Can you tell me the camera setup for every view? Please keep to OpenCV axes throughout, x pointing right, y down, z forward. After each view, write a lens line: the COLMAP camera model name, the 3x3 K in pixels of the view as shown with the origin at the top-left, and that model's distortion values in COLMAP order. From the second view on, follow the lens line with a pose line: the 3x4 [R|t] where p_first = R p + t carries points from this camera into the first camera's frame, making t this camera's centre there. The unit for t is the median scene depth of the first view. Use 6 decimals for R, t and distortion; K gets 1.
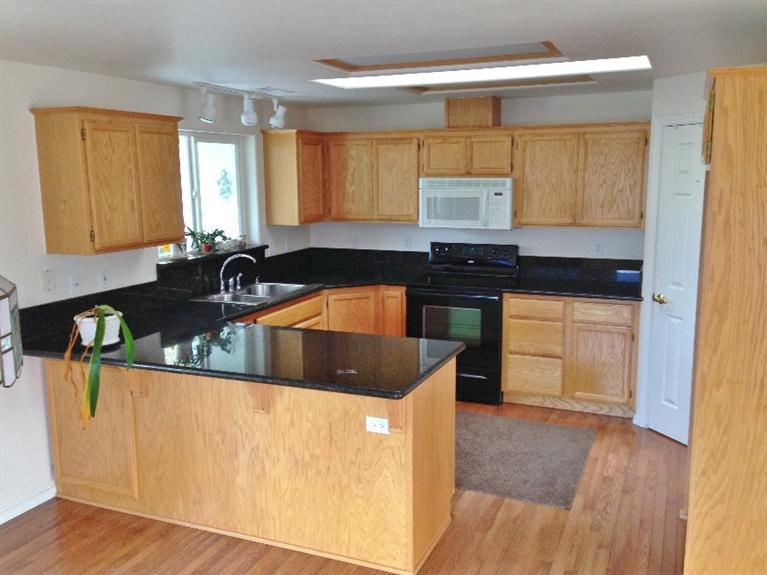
lens RADIAL K [[695.9, 0, 380.1], [0, 695.9, 287.1], [0, 0, 1]] dist [0.039784, 0.000000]
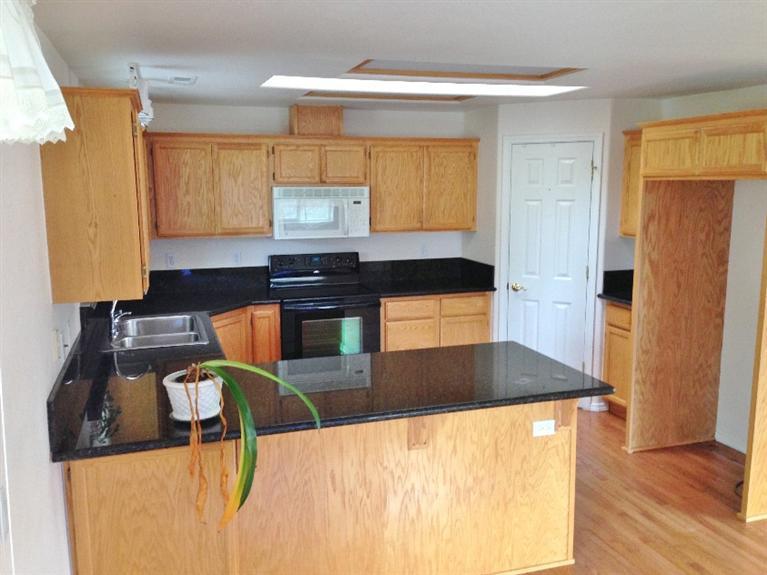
lens RADIAL K [[695.9, 0, 379.5], [0, 695.9, 287.4], [0, 0, 1]] dist [0.039784, 0.000000]
pose [[0.756721, -0.097004, 0.646501, -0.494481], [0.104131, 0.994189, 0.027289, -0.036027], [-0.645391, 0.046671, 0.762425, 0.217431]]
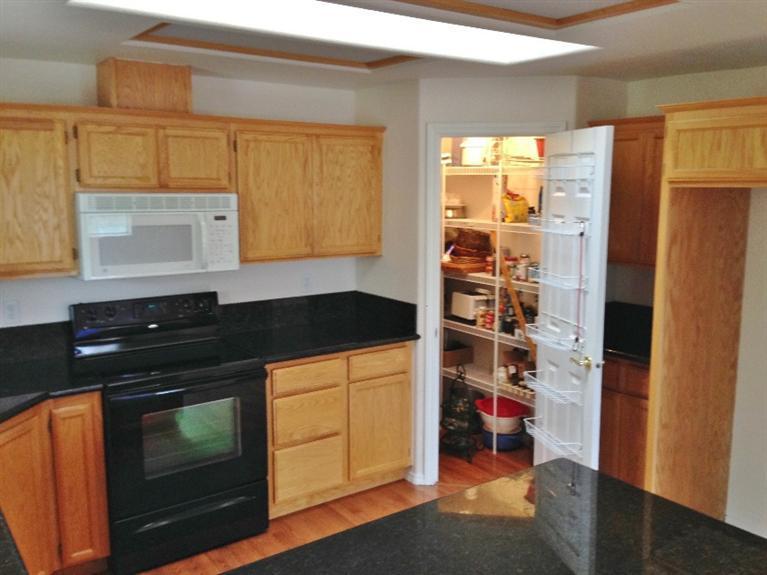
lens RADIAL K [[695.9, 0, 386.1], [0, 695.9, 292.0], [0, 0, 1]] dist [0.039784, 0.000000]
pose [[0.512240, -0.124437, 0.849780, -0.330954], [0.130463, 0.989240, 0.066216, -0.091142], [-0.848875, 0.076946, 0.522963, 0.549334]]
